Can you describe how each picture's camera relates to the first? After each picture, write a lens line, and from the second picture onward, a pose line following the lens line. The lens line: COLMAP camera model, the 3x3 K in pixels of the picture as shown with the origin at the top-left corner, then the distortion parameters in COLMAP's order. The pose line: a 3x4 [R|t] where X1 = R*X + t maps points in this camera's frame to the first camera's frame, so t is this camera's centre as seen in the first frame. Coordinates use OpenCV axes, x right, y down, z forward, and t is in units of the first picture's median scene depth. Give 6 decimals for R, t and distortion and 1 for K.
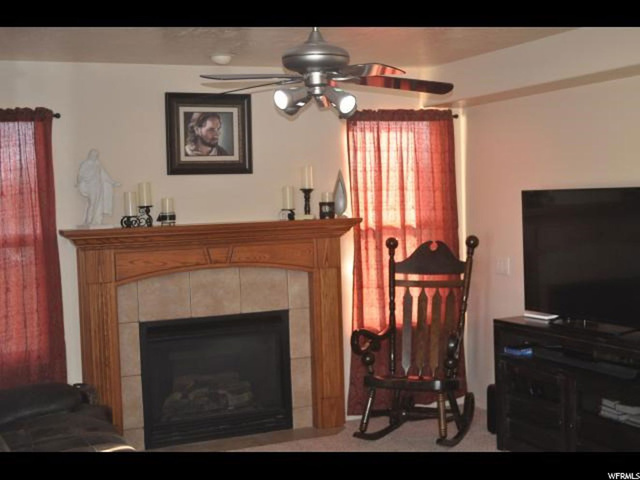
lens RADIAL K [[947.0, 0, 320.1], [0, 947.0, 242.2], [0, 0, 1]] dist [-0.015374, 0.000000]
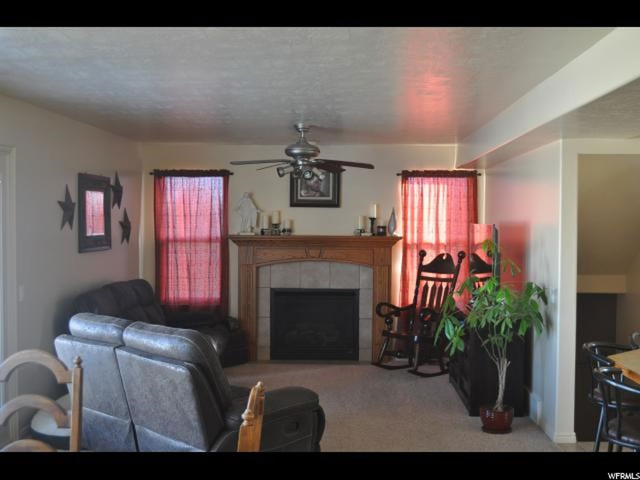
lens RADIAL K [[778.7, 0, 319.8], [0, 778.7, 238.5], [0, 0, 1]] dist [-0.015303, 0.000000]
pose [[0.897591, 0.050822, -0.437890, 0.508211], [-0.058247, 0.998296, -0.003533, -0.009284], [0.436964, 0.028677, 0.899022, -0.278782]]
